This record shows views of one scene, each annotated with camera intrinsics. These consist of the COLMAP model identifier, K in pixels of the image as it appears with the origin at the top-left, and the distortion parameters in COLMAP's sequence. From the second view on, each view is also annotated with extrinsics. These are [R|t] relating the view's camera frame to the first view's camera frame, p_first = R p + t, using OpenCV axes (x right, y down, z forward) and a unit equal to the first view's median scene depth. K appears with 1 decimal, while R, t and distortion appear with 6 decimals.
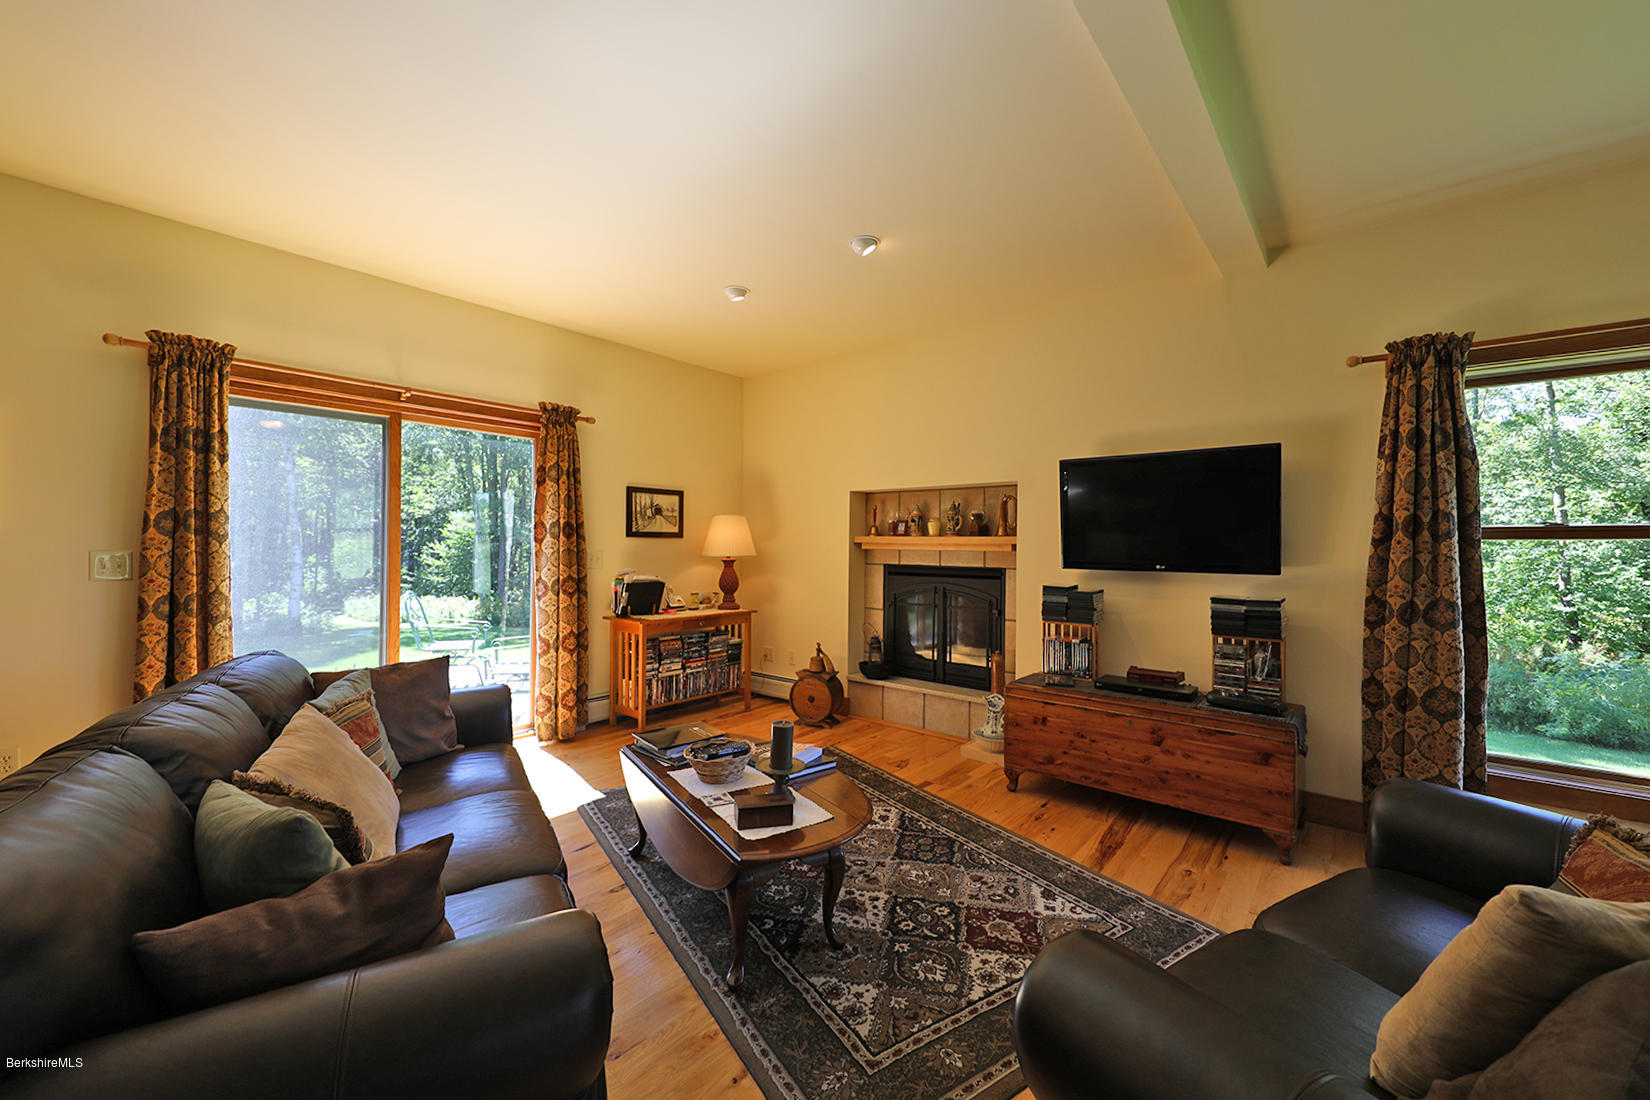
lens RADIAL K [[637.8, 0, 825.6], [0, 637.8, 551.0], [0, 0, 1]] dist [0.004139, -0.001555]
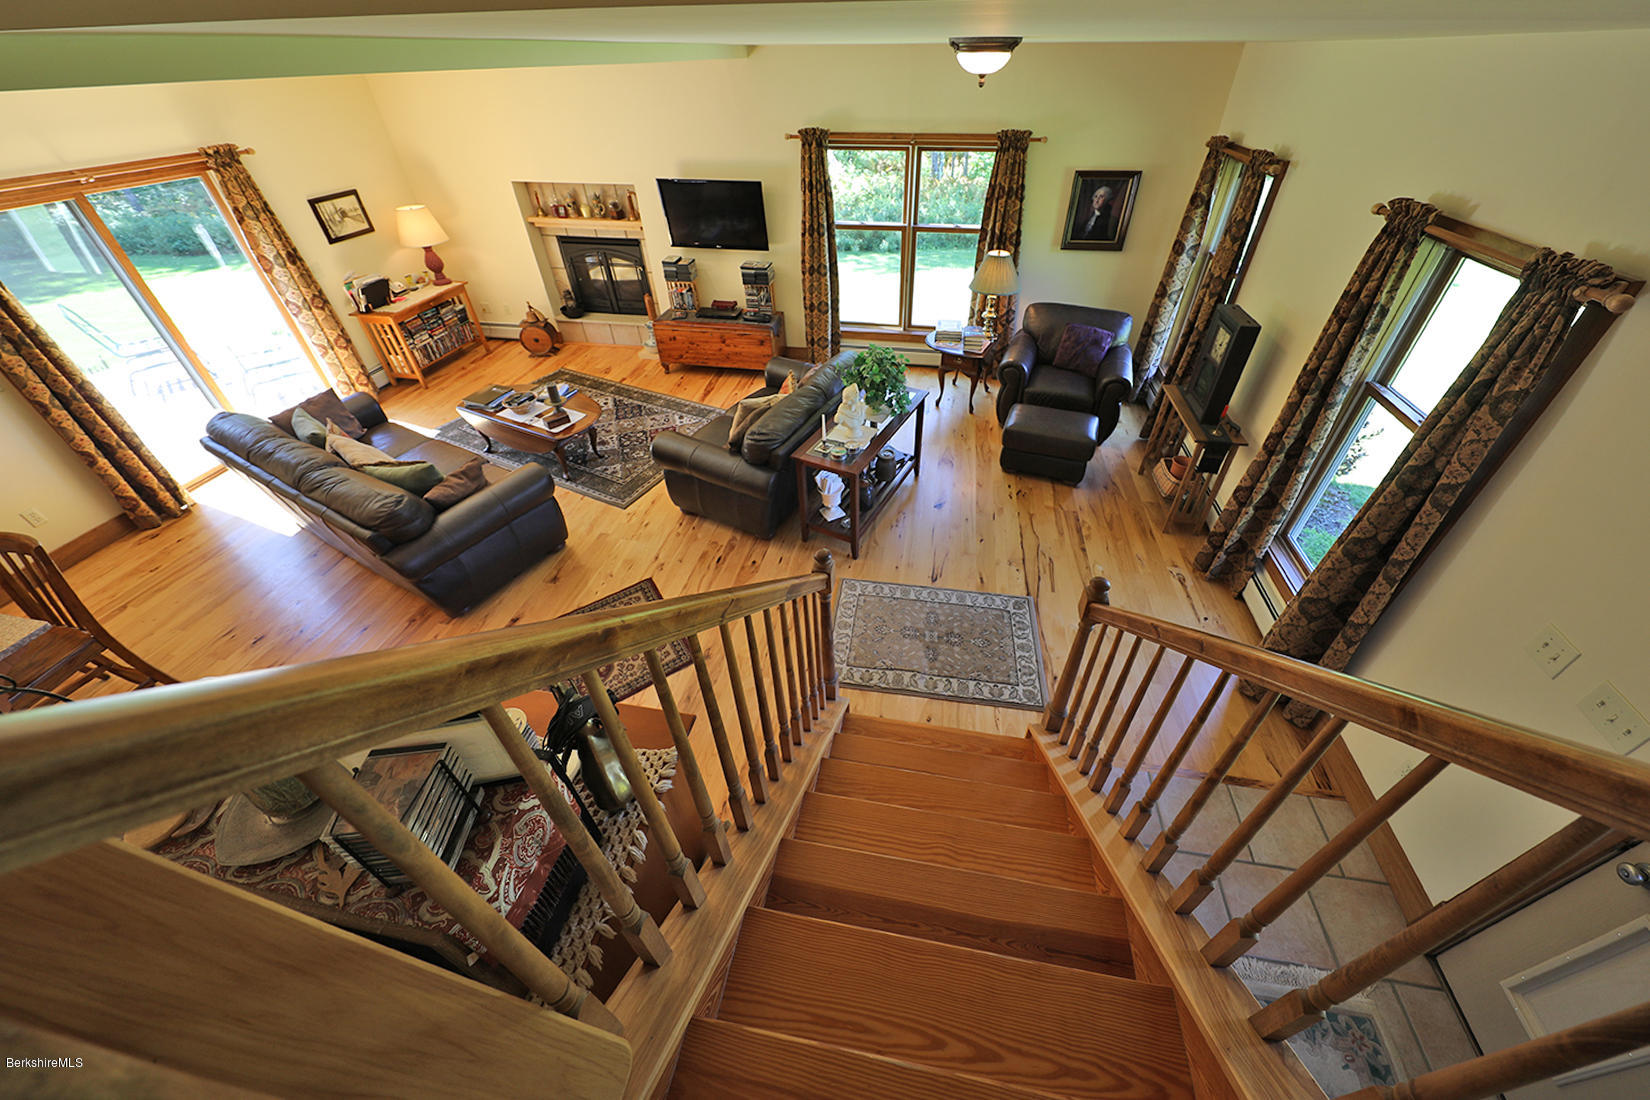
lens RADIAL K [[561.9, 0, 843.2], [0, 561.9, 495.9], [0, 0, 1]] dist [-0.000626, -0.001167]
pose [[0.861105, -0.319742, 0.395301, -0.051364], [0.016526, 0.794689, 0.606791, -0.361907], [-0.508158, -0.515978, 0.689595, -0.667119]]
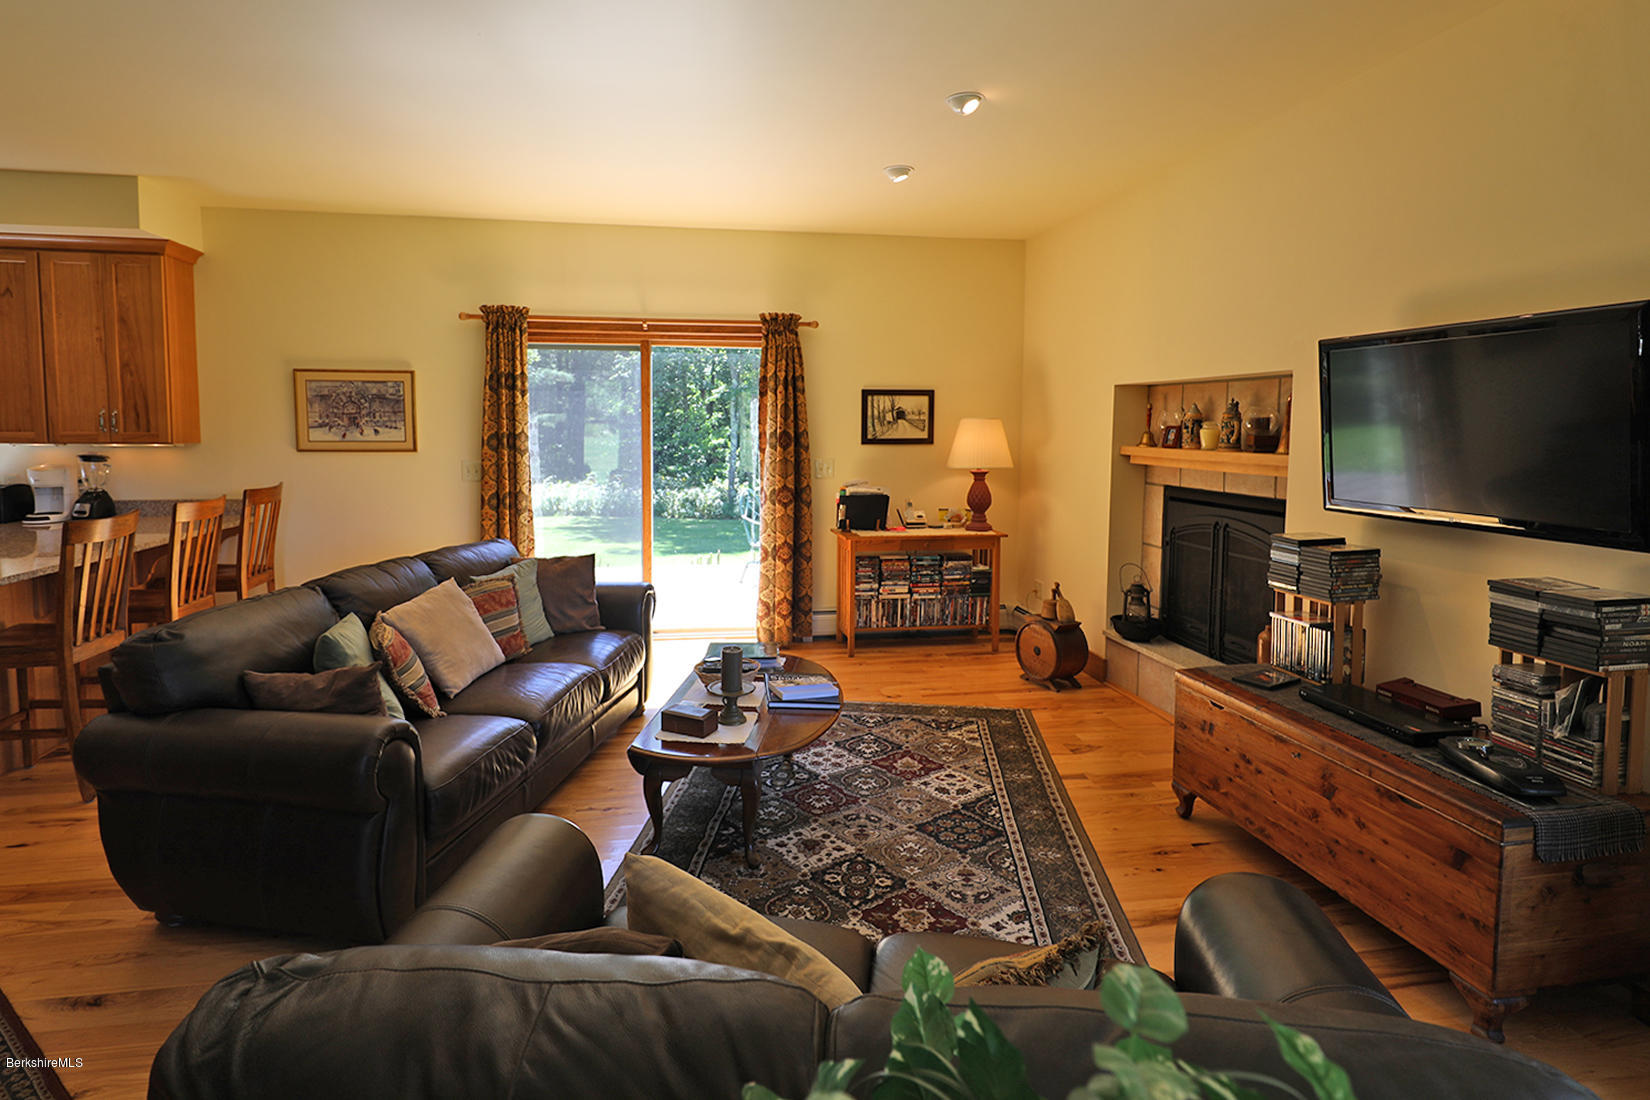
lens RADIAL K [[830.5, 0, 789.2], [0, 830.5, 492.2], [0, 0, 1]] dist [-0.000389, -0.001089]
pose [[0.758903, 0.047644, -0.649458, 0.508710], [-0.002110, 0.997495, 0.070710, -0.049061], [0.651200, -0.052292, 0.757102, 0.022411]]
